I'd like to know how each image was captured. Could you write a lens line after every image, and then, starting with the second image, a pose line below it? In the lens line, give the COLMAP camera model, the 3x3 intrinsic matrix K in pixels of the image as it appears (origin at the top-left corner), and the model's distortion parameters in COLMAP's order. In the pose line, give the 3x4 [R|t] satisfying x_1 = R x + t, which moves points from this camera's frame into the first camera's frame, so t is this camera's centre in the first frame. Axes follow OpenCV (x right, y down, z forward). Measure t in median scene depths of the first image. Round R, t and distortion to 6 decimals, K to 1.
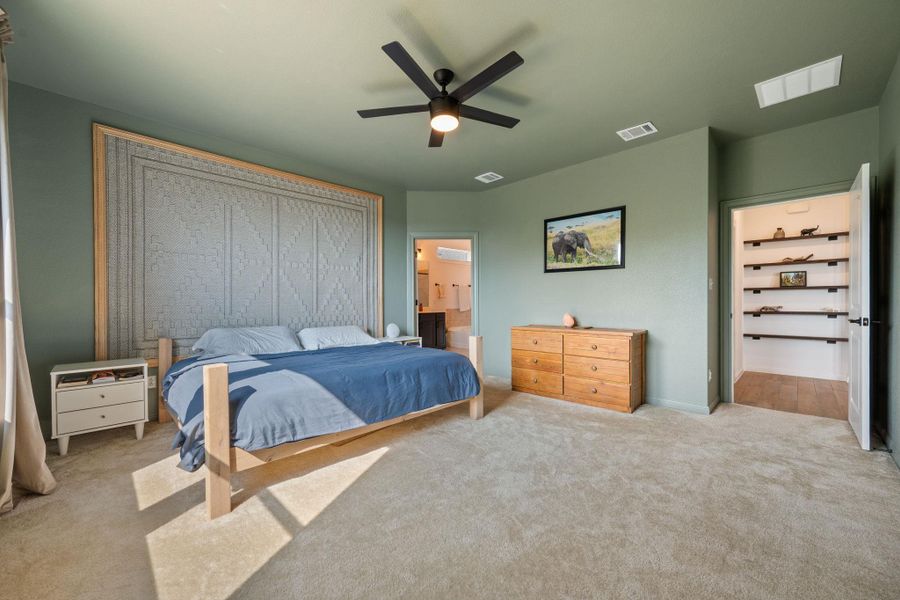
lens RADIAL K [[351.7, 0, 452.2], [0, 351.7, 304.6], [0, 0, 1]] dist [-0.003477, 0.000337]
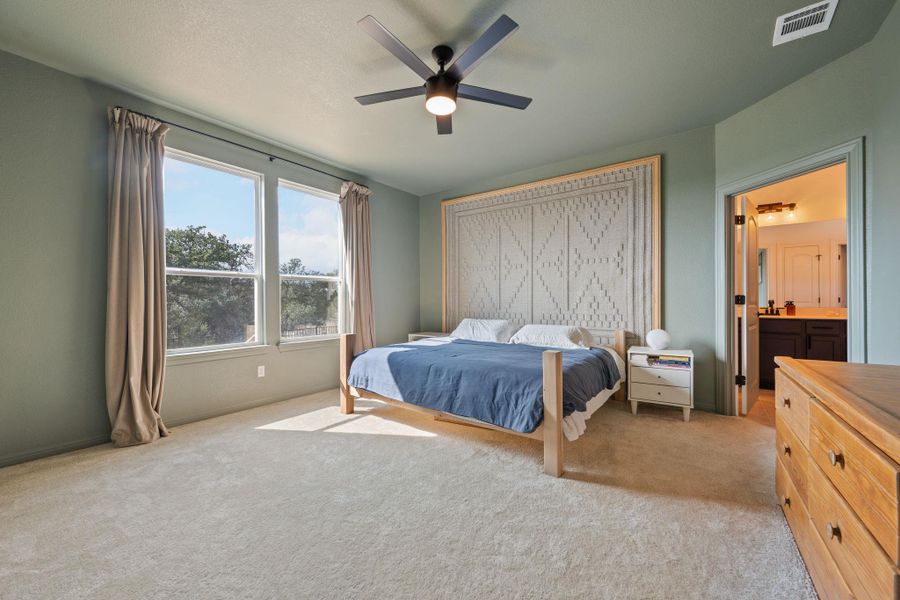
lens RADIAL K [[351.7, 0, 450.4], [0, 351.7, 299.7], [0, 0, 1]] dist [-0.003477, 0.000337]
pose [[0.139038, -0.000140, -0.990287, 0.757643], [-0.002695, 0.999996, -0.000520, -0.008288], [0.990283, 0.002741, 0.139037, 0.761701]]
